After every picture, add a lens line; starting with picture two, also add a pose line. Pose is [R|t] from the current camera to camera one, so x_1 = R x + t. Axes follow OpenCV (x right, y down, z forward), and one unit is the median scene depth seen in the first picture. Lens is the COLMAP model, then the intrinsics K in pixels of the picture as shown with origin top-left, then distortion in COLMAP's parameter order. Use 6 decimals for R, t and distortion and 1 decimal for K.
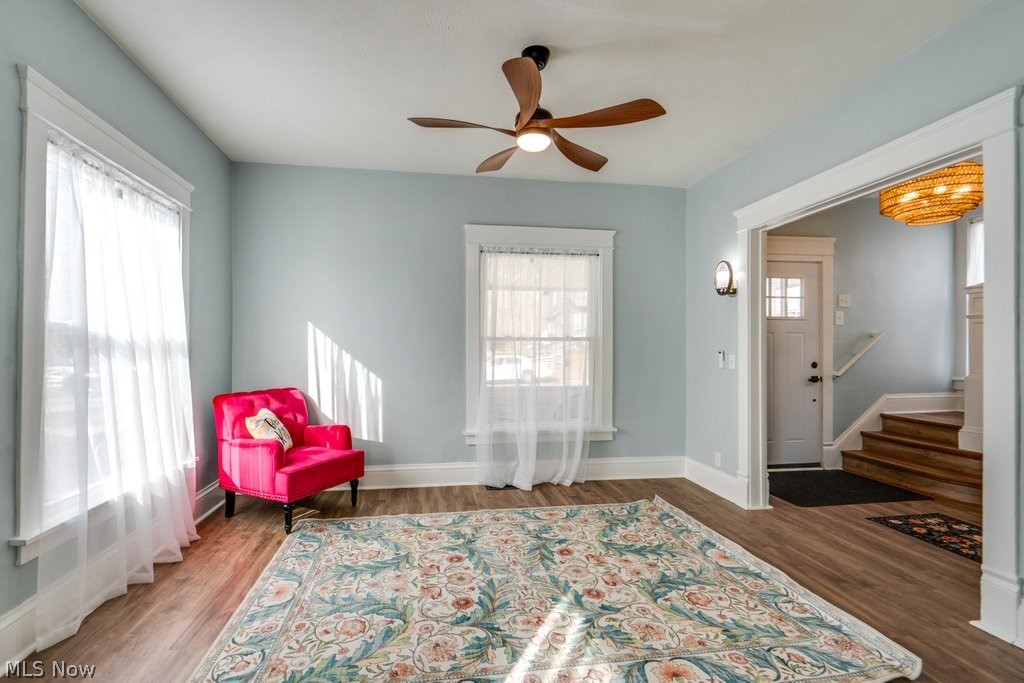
lens RADIAL K [[462.9, 0, 503.5], [0, 462.9, 348.1], [0, 0, 1]] dist [-0.005995, 0.001283]
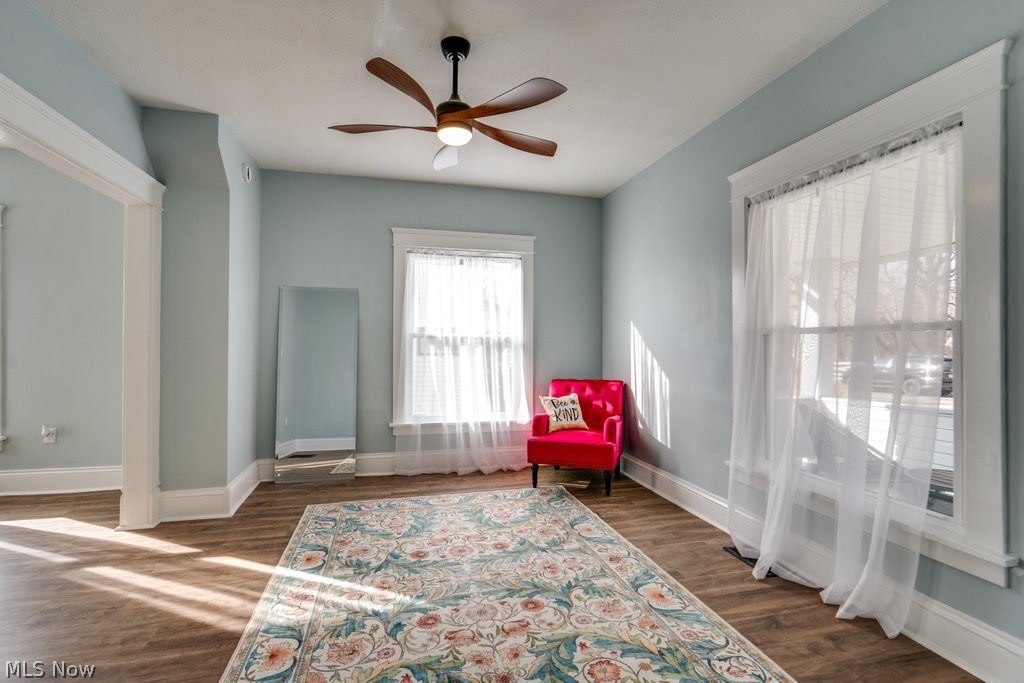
lens RADIAL K [[462.9, 0, 511.7], [0, 462.9, 340.7], [0, 0, 1]] dist [-0.005995, 0.001283]
pose [[0.100389, -0.009361, -0.994904, 0.936216], [-0.002907, 0.999949, -0.009702, 0.000625], [0.994944, 0.003866, 0.100356, 0.908499]]
